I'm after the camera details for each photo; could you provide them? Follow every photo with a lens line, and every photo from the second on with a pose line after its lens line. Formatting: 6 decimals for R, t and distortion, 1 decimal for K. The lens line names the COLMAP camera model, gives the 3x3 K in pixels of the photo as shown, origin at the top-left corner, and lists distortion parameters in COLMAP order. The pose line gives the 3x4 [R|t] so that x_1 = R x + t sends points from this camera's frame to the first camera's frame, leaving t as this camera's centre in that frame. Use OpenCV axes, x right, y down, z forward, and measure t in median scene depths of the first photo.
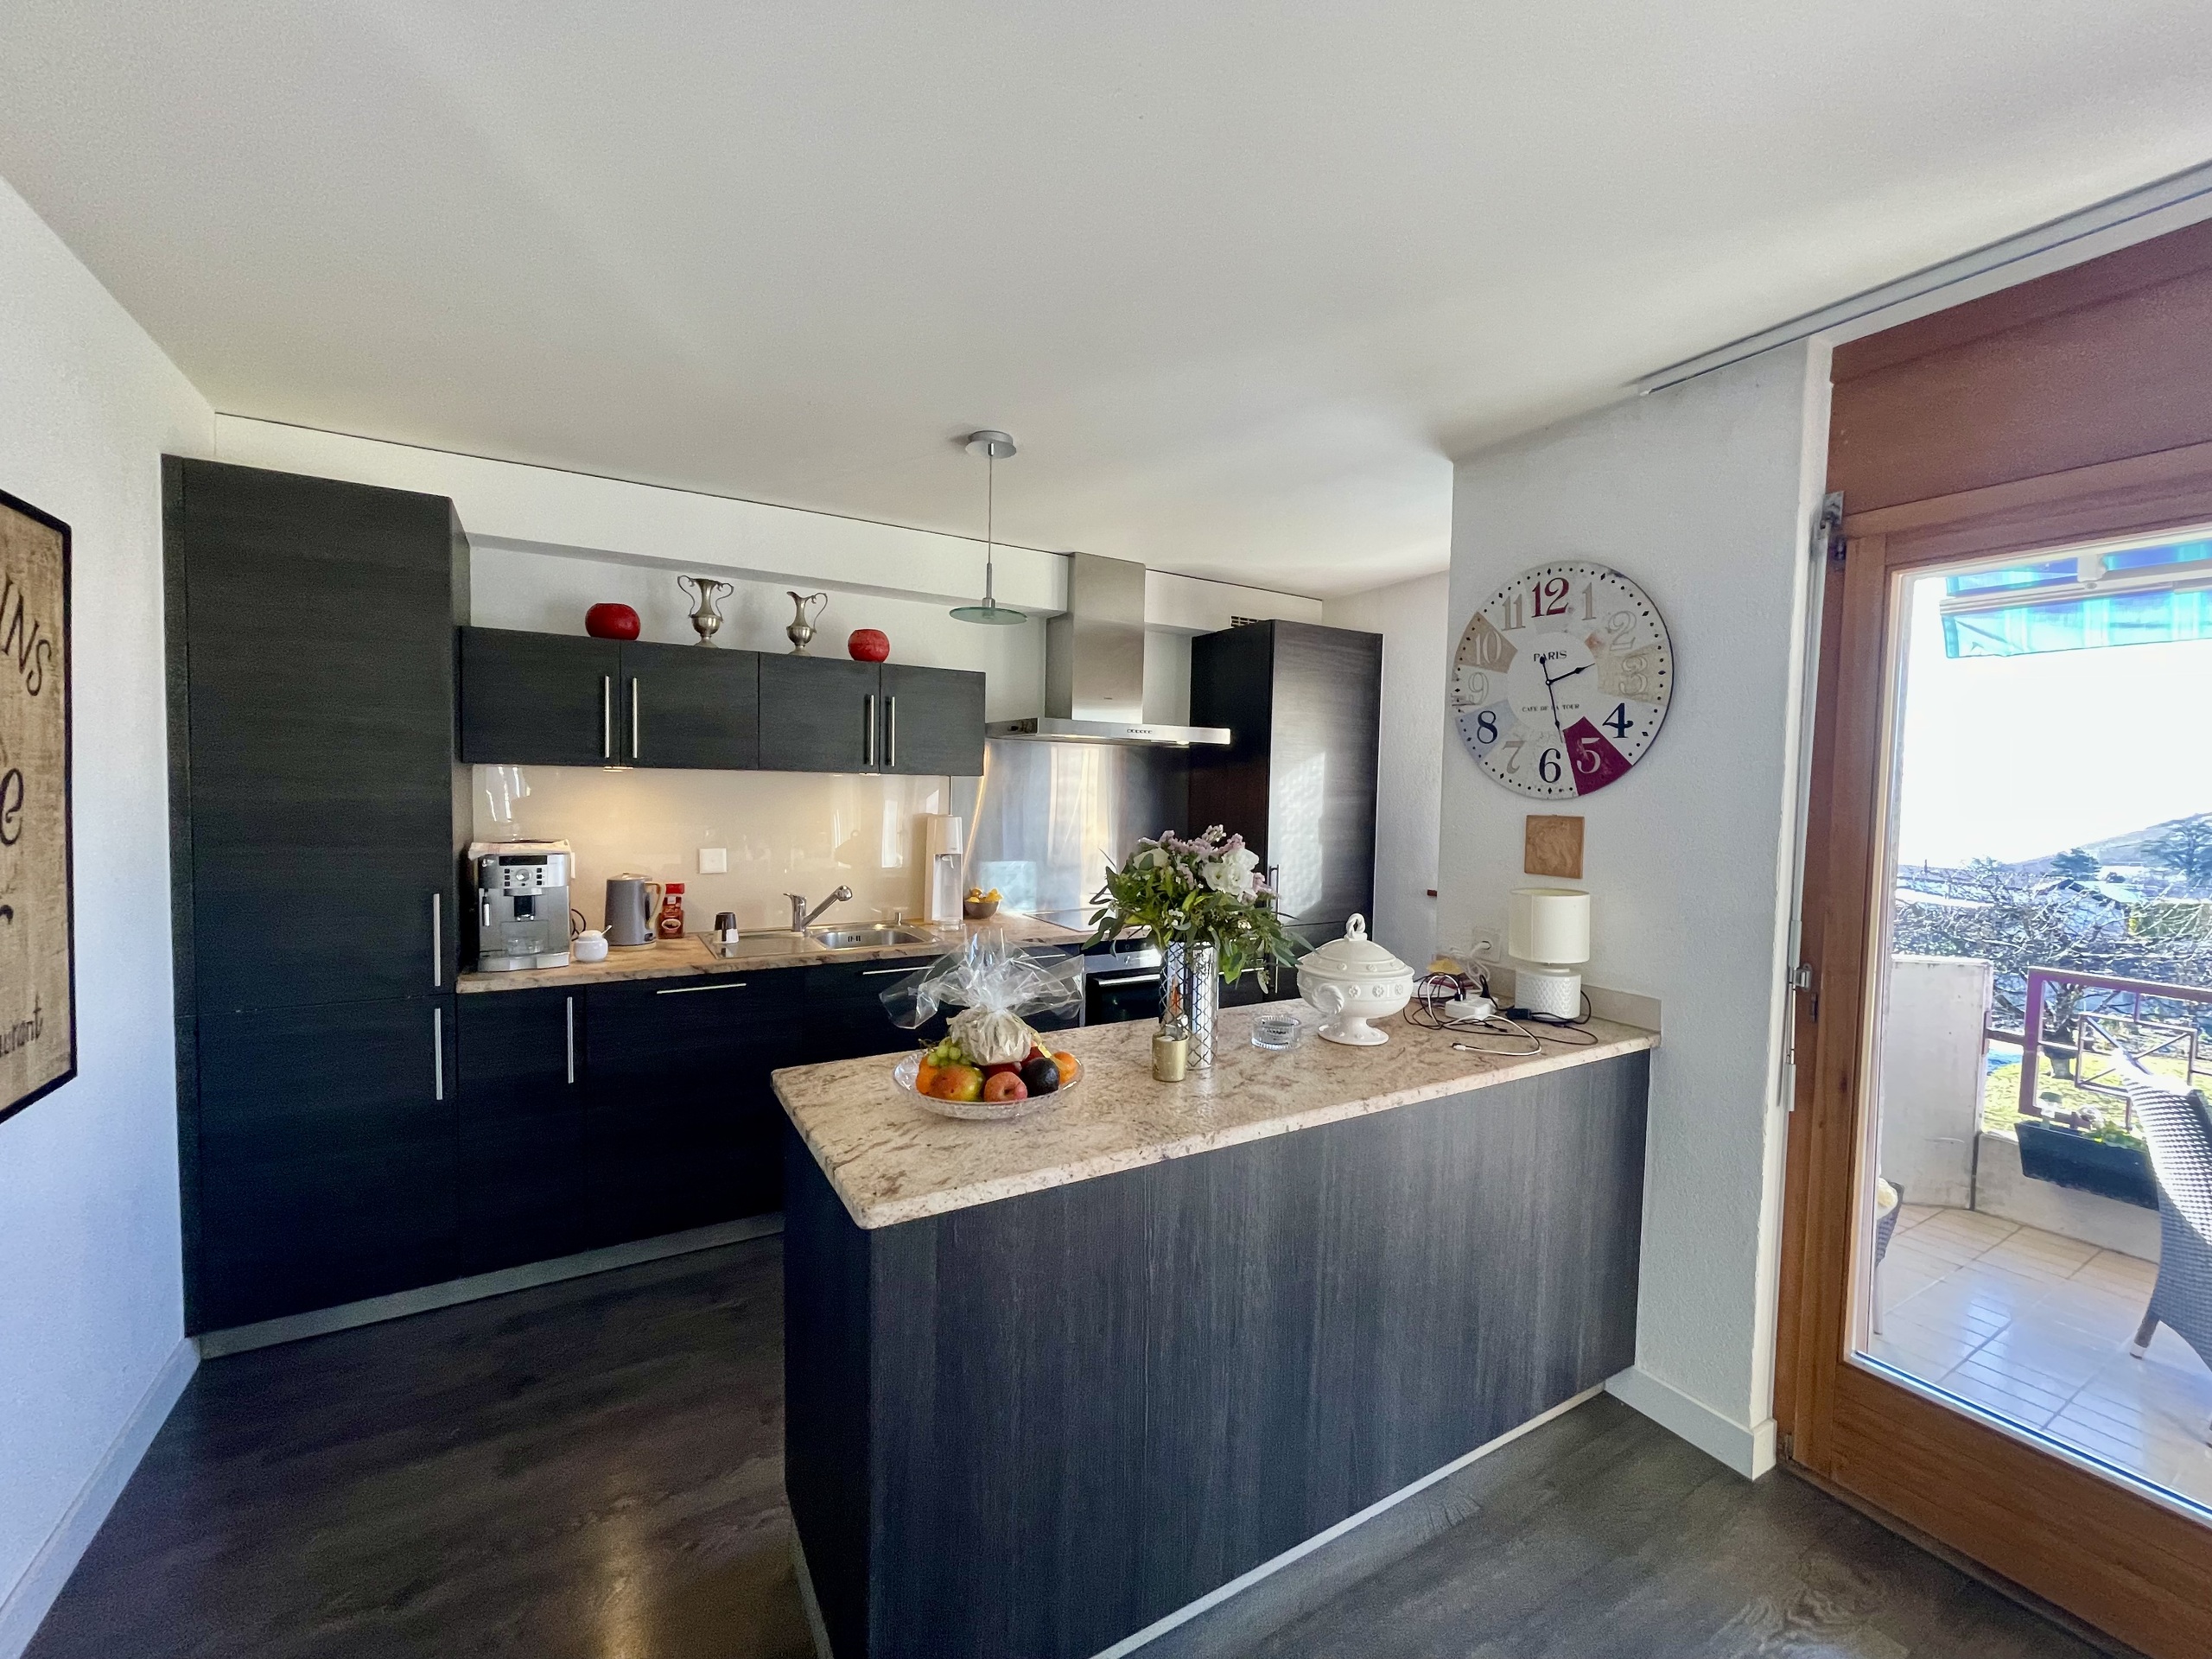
lens RADIAL K [[891.2, 0, 1106.0], [0, 891.2, 829.5], [0, 0, 1]] dist [-0.004037, 0.000148]
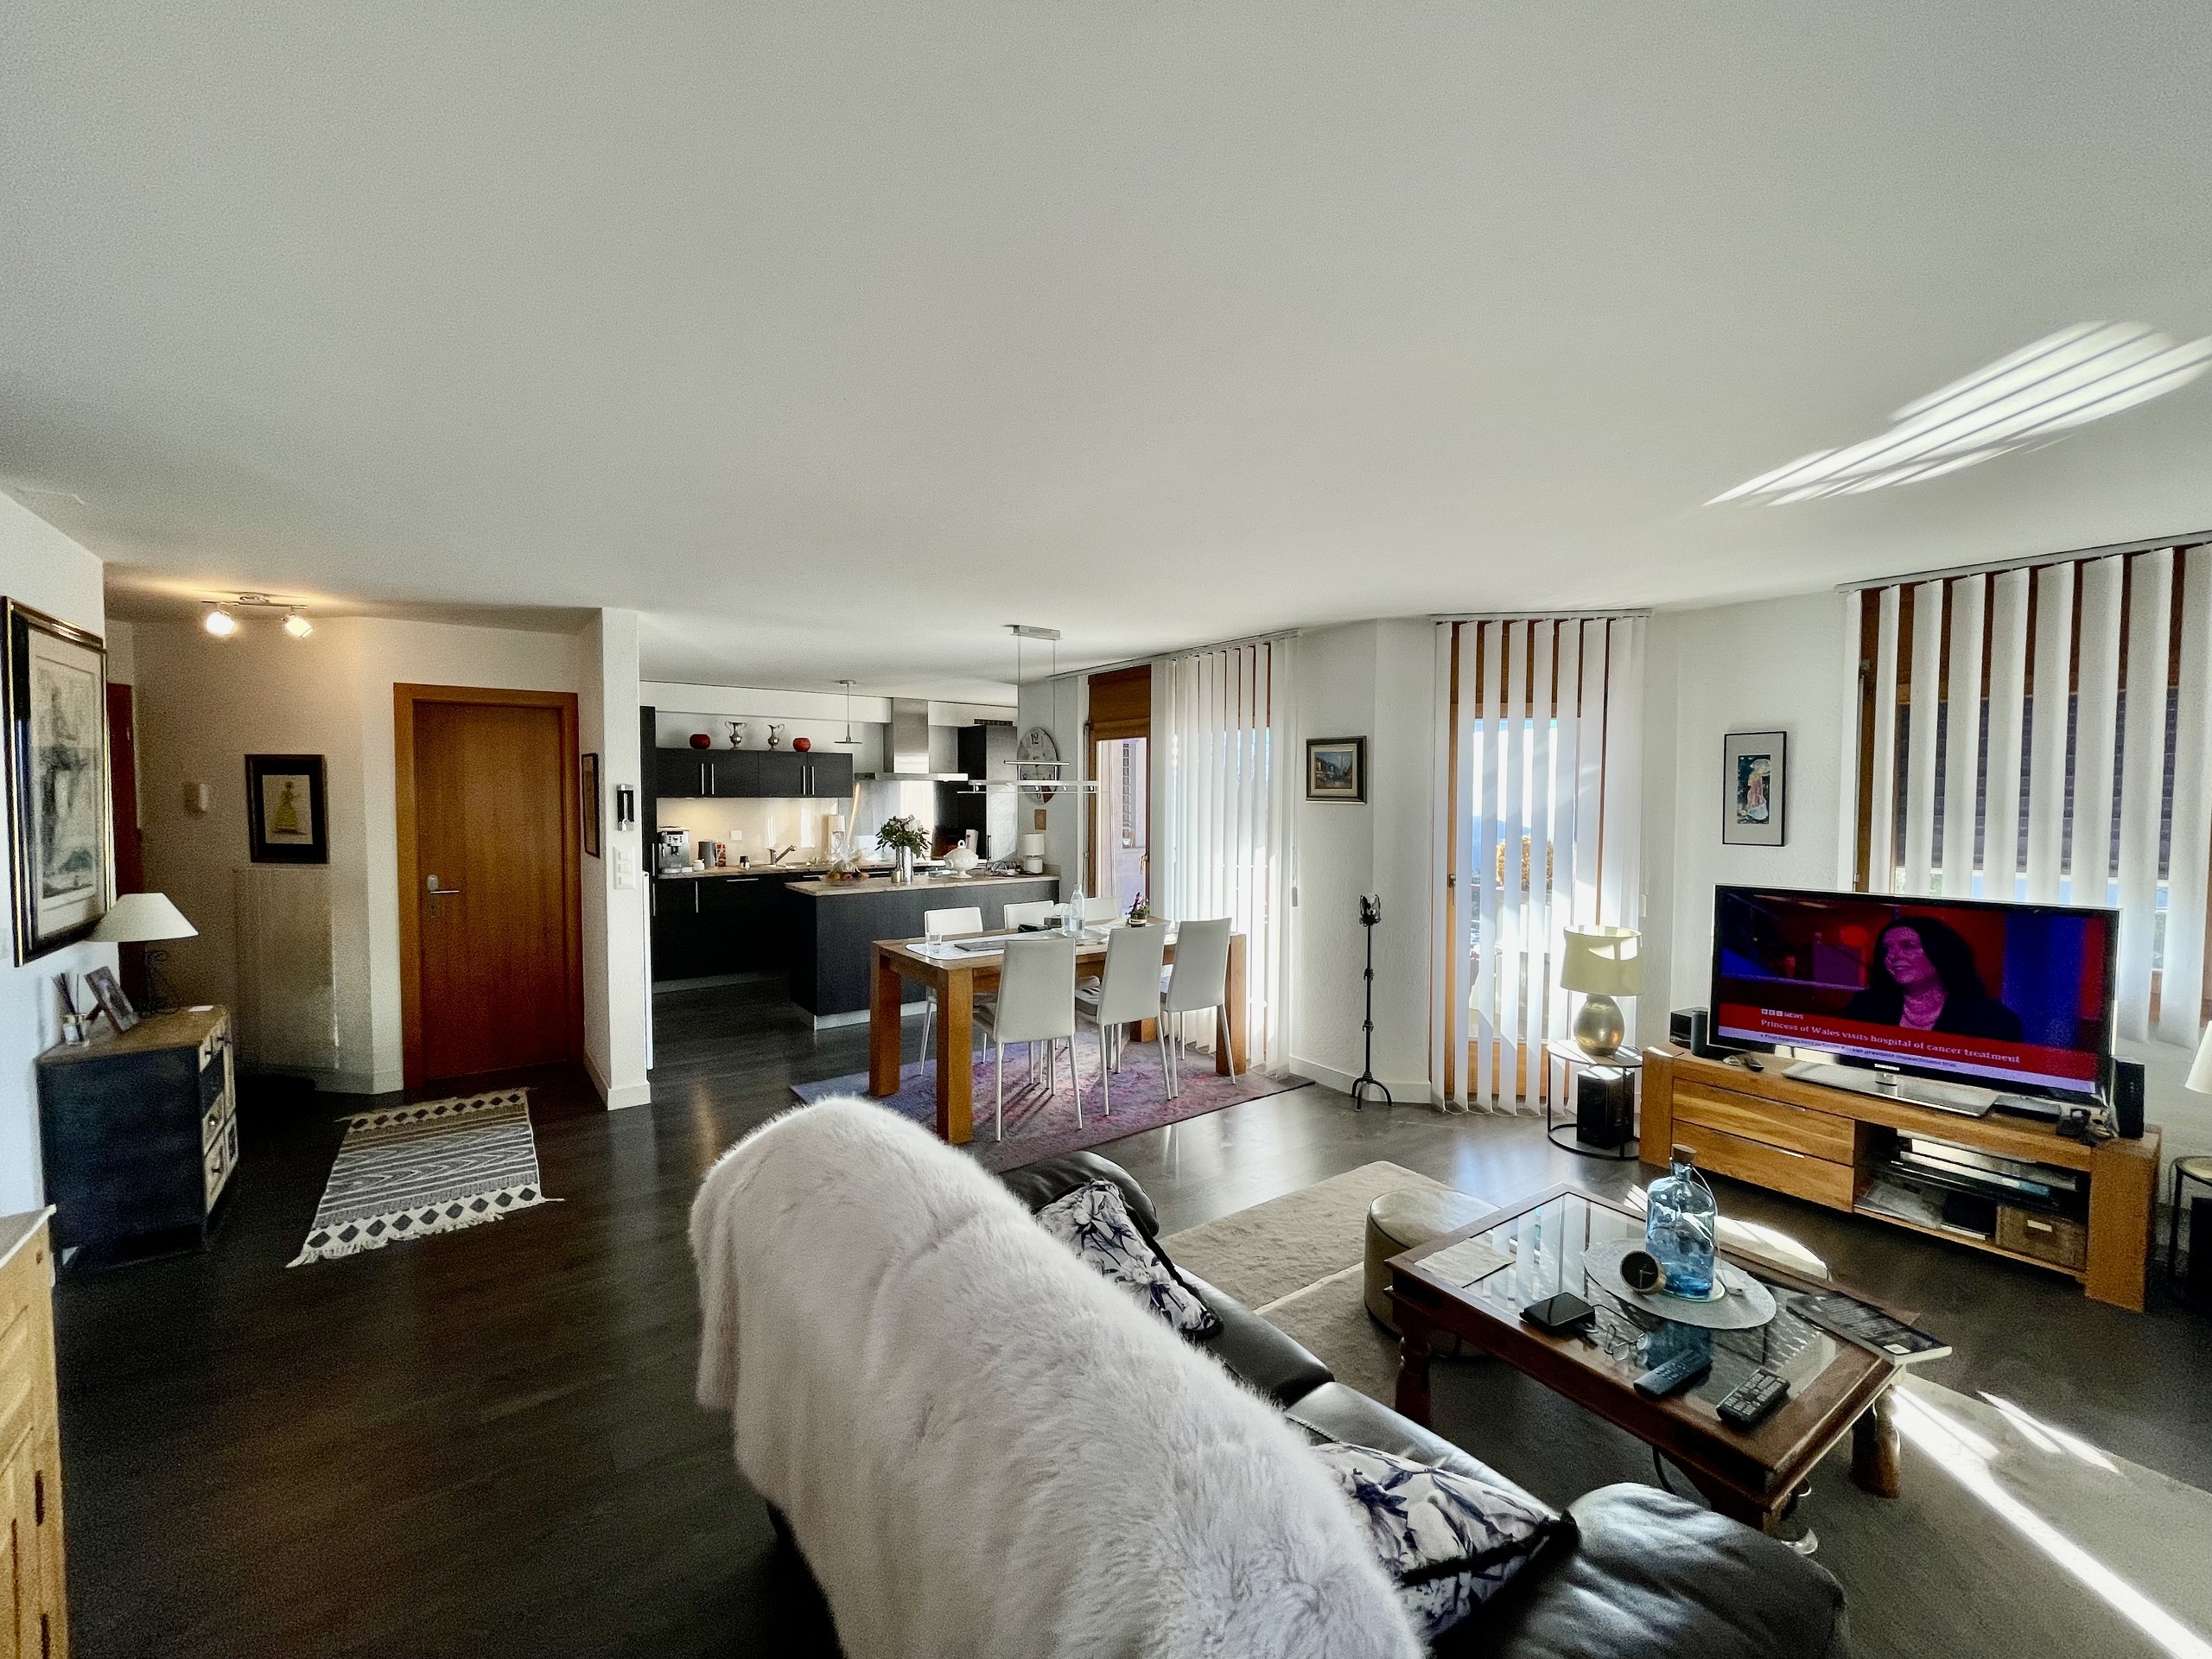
lens RADIAL K [[890.5, 0, 1106.0], [0, 890.5, 829.5], [0, 0, 1]] dist [0.041309, 0.000037]
pose [[0.995030, -0.021028, 0.097328, 0.410039], [0.021906, 0.999728, -0.007957, 0.079447], [-0.097134, 0.010050, 0.995221, -1.957057]]
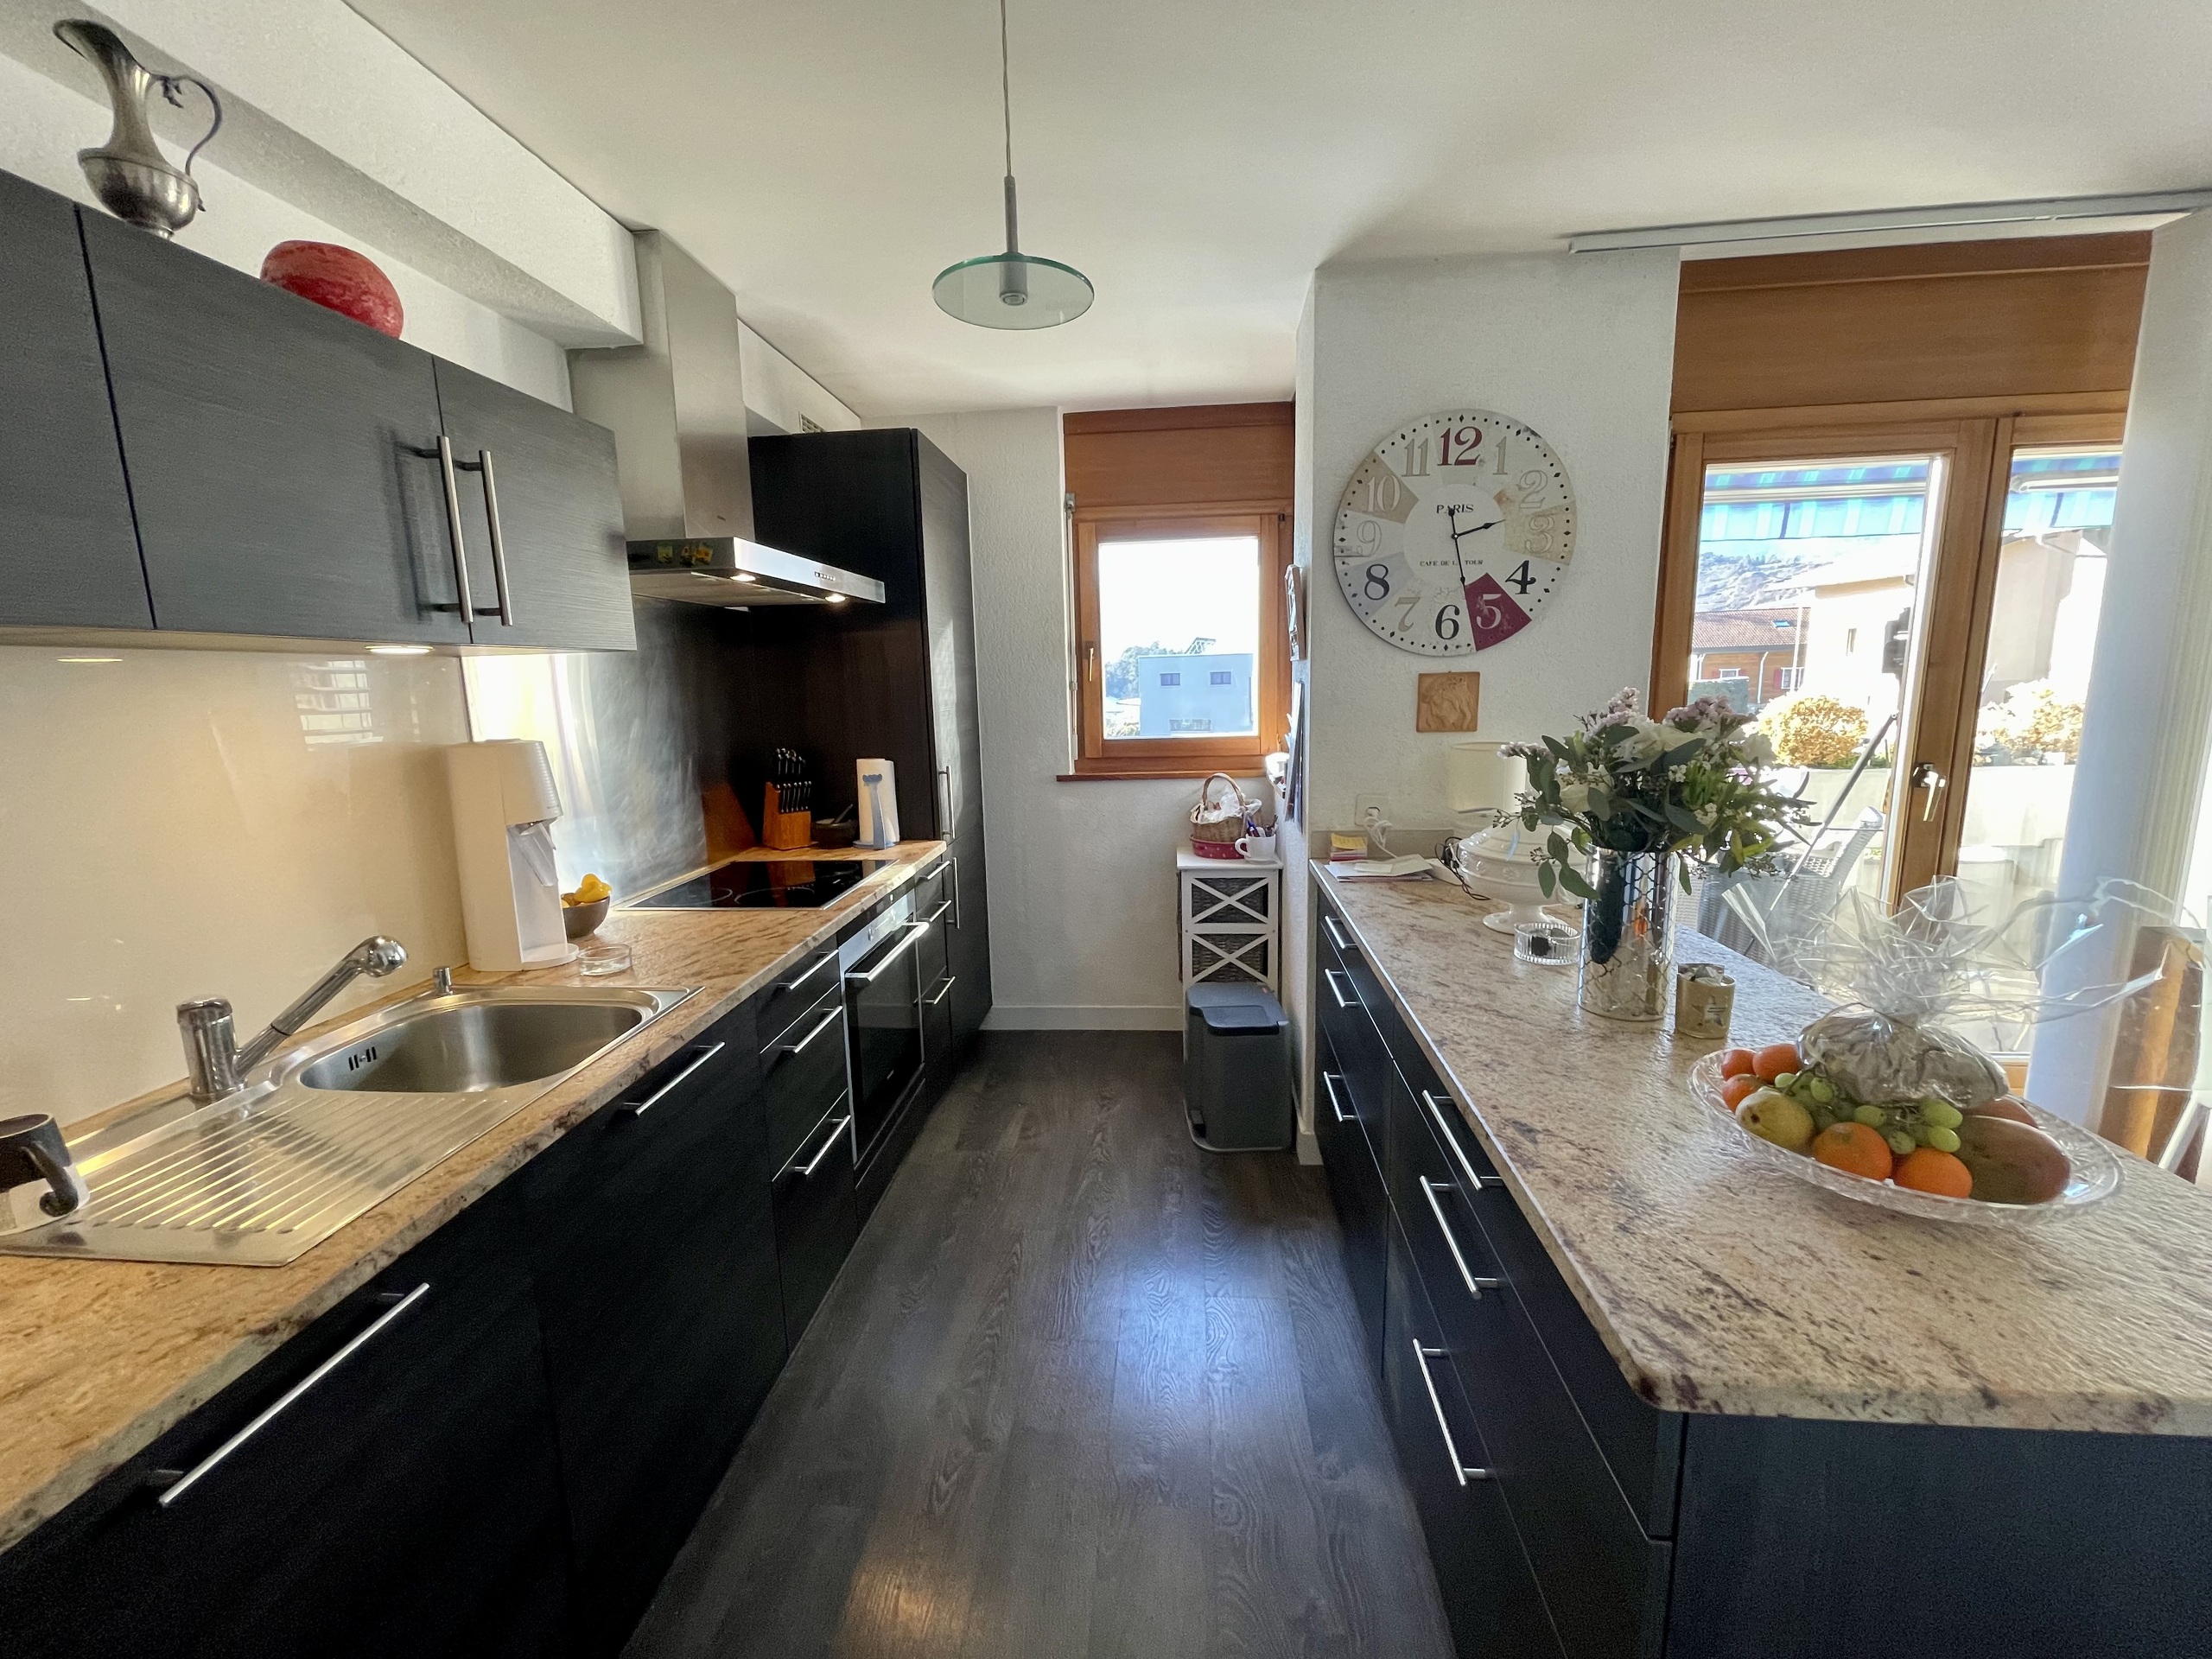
lens RADIAL K [[891.2, 0, 1106.0], [0, 891.2, 829.5], [0, 0, 1]] dist [-0.004037, 0.000148]
pose [[0.585895, -0.173207, 0.791661, -0.542168], [0.076796, 0.984363, 0.158533, -0.028702], [-0.806740, -0.032087, 0.590034, 0.676290]]
